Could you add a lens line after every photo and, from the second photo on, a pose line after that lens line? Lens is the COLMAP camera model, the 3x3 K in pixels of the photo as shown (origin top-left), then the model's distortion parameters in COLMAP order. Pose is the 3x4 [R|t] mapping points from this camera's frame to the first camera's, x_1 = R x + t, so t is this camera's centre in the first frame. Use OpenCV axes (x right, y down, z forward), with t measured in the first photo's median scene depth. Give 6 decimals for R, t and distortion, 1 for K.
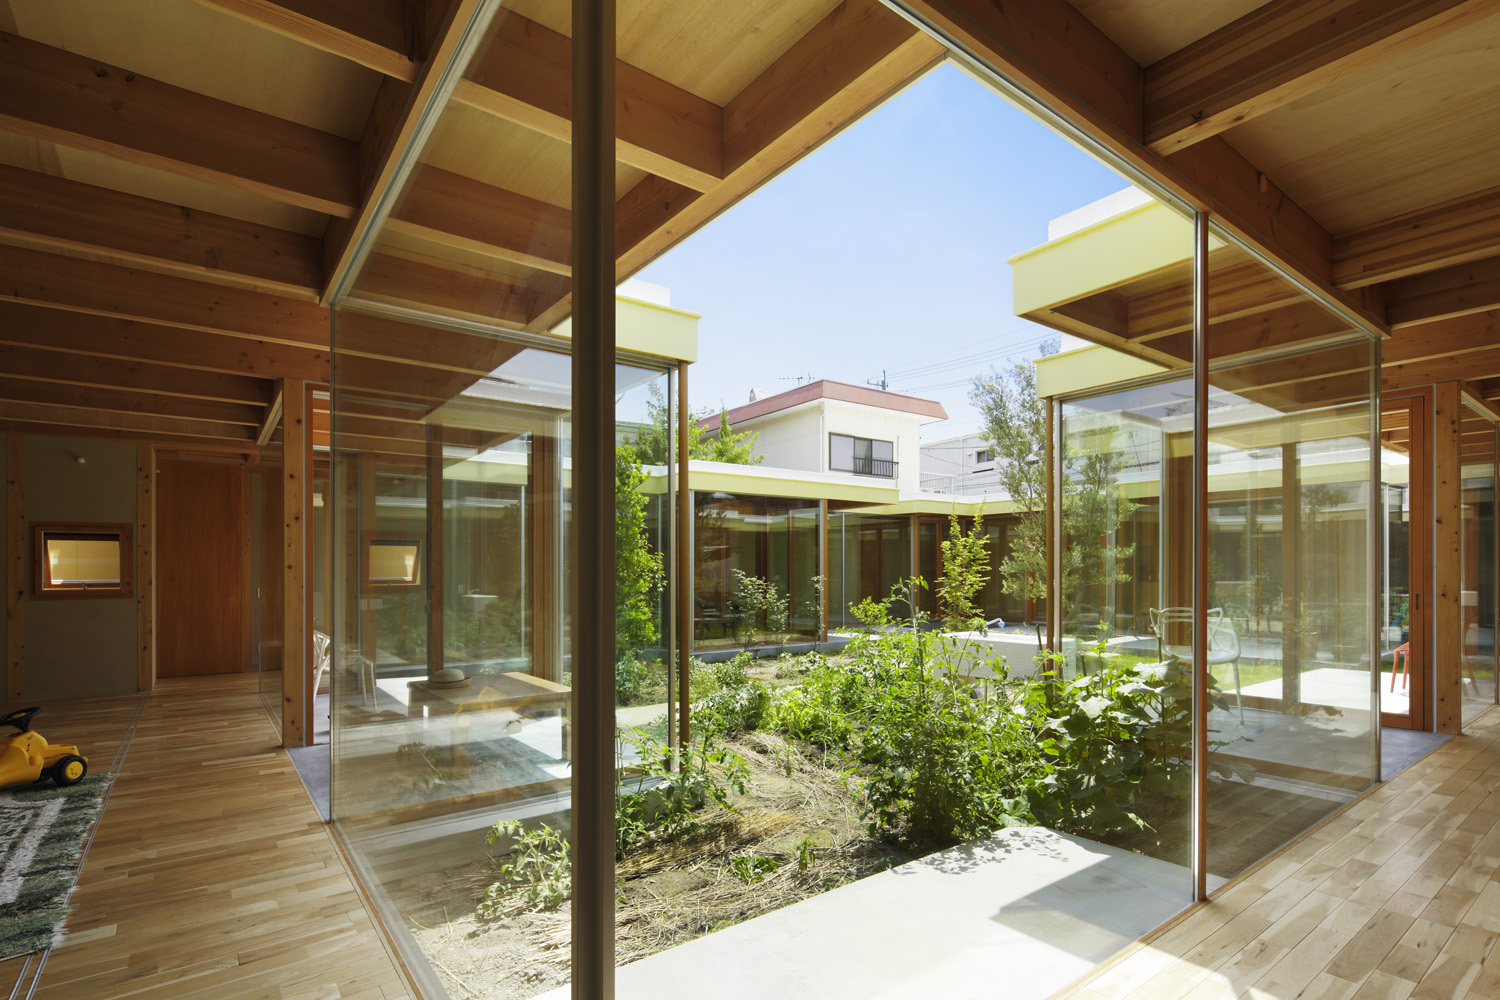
lens RADIAL K [[656.1, 0, 750.9], [0, 656.1, 519.9], [0, 0, 1]] dist [-0.000848, -0.000608]
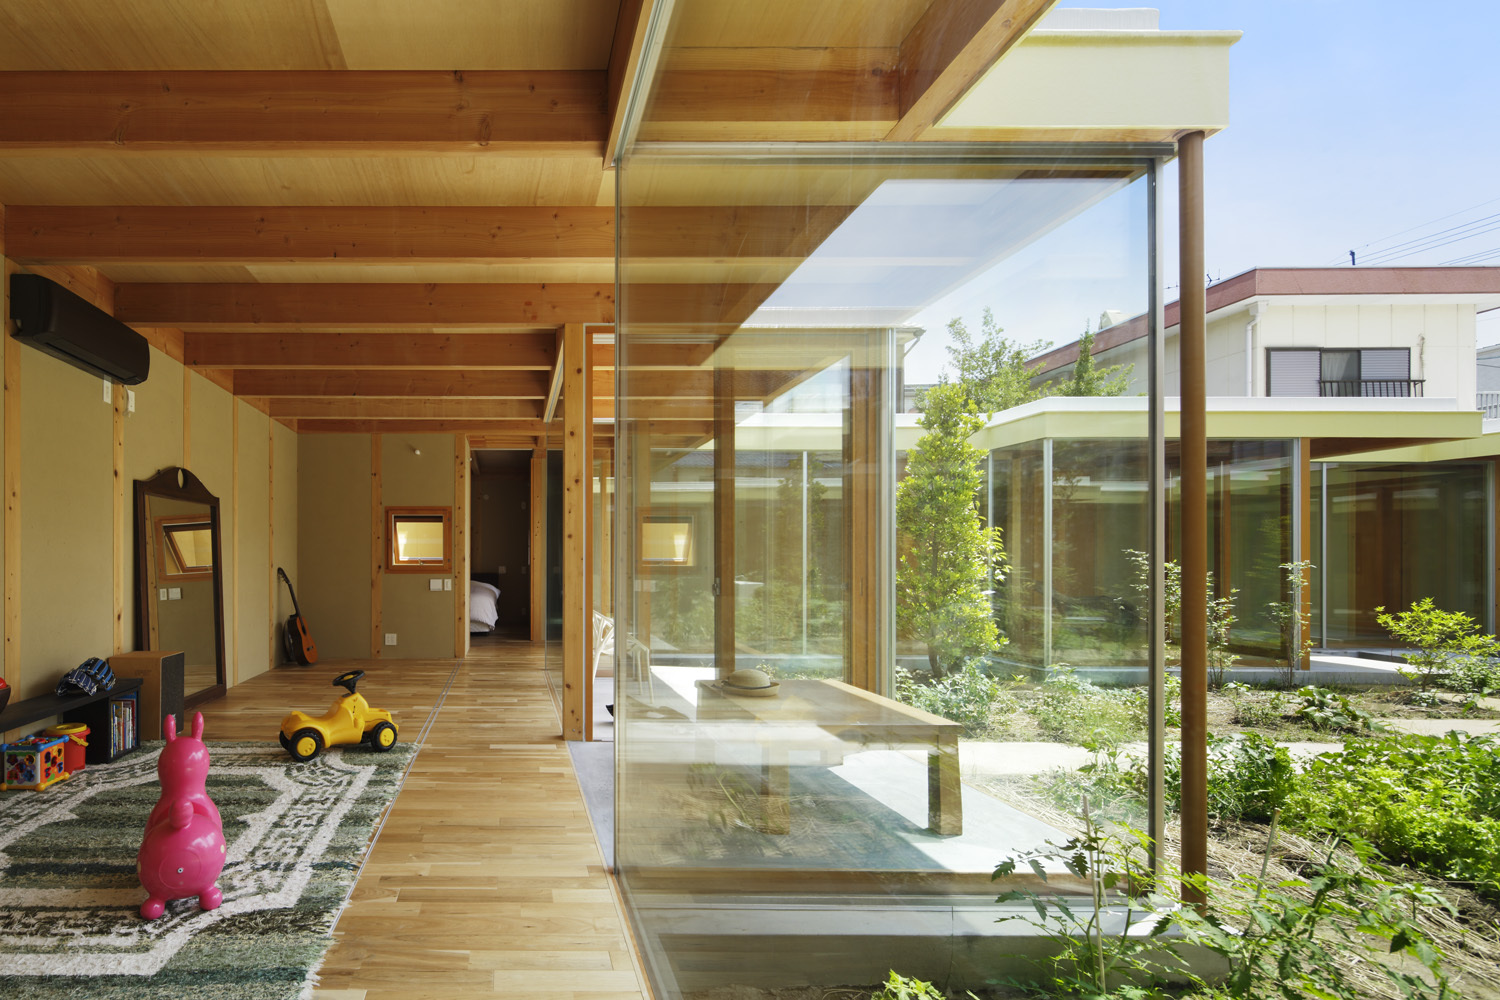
lens RADIAL K [[656.1, 0, 750.9], [0, 656.1, 519.9], [0, 0, 1]] dist [-0.000848, -0.000608]
pose [[0.939933, 0.003781, -0.341339, -0.172511], [-0.002784, 0.999990, 0.003409, 0.046196], [0.341348, -0.002254, 0.939934, 0.252161]]
